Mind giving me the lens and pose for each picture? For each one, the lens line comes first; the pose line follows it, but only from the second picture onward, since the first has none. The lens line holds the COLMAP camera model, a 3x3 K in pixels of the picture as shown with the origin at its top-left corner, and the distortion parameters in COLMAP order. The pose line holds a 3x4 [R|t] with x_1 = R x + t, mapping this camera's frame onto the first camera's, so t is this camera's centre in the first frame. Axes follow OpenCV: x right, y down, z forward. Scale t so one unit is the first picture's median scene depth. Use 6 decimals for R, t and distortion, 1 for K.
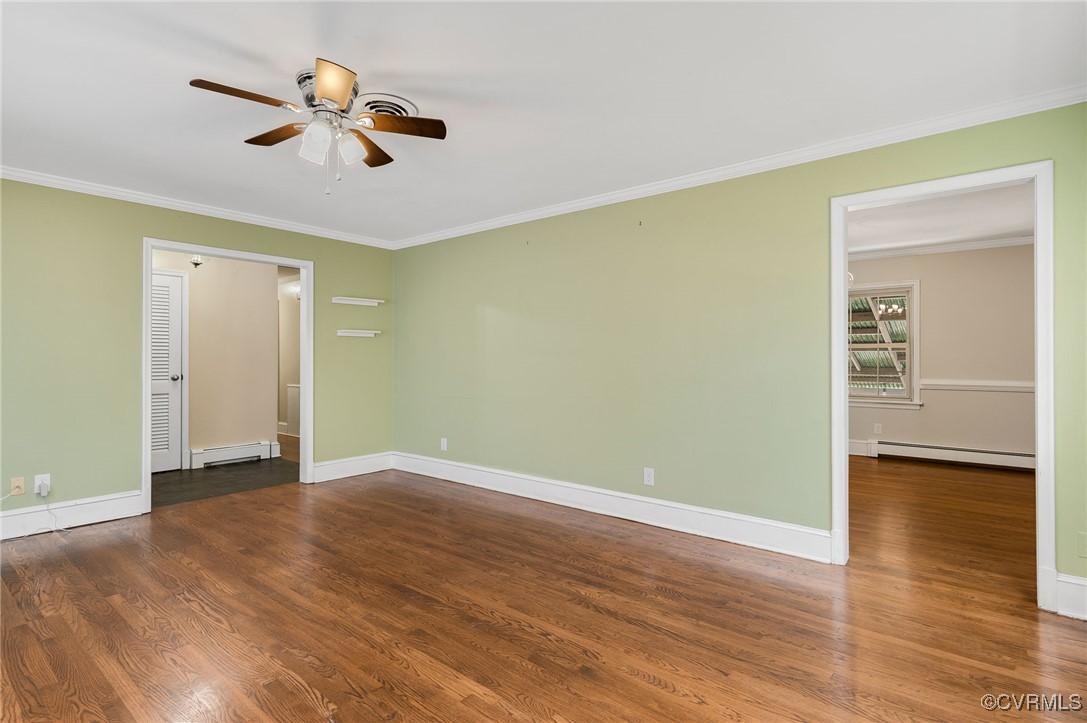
lens RADIAL K [[538.9, 0, 541.7], [0, 538.9, 357.7], [0, 0, 1]] dist [0.003425, 0.000510]
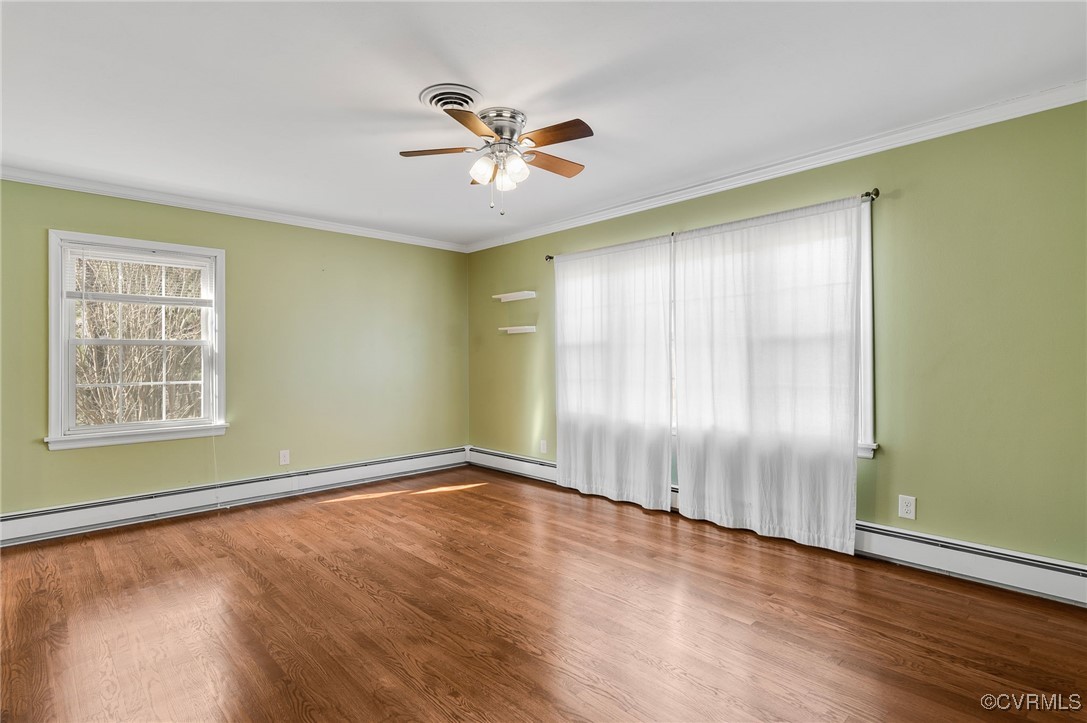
lens RADIAL K [[538.9, 0, 541.7], [0, 538.9, 357.7], [0, 0, 1]] dist [0.003425, 0.000510]
pose [[-0.992624, 0.007718, 0.120991, -0.596127], [0.006913, 0.999951, -0.007073, 0.008469], [-0.121040, -0.006185, -0.992628, 2.054635]]
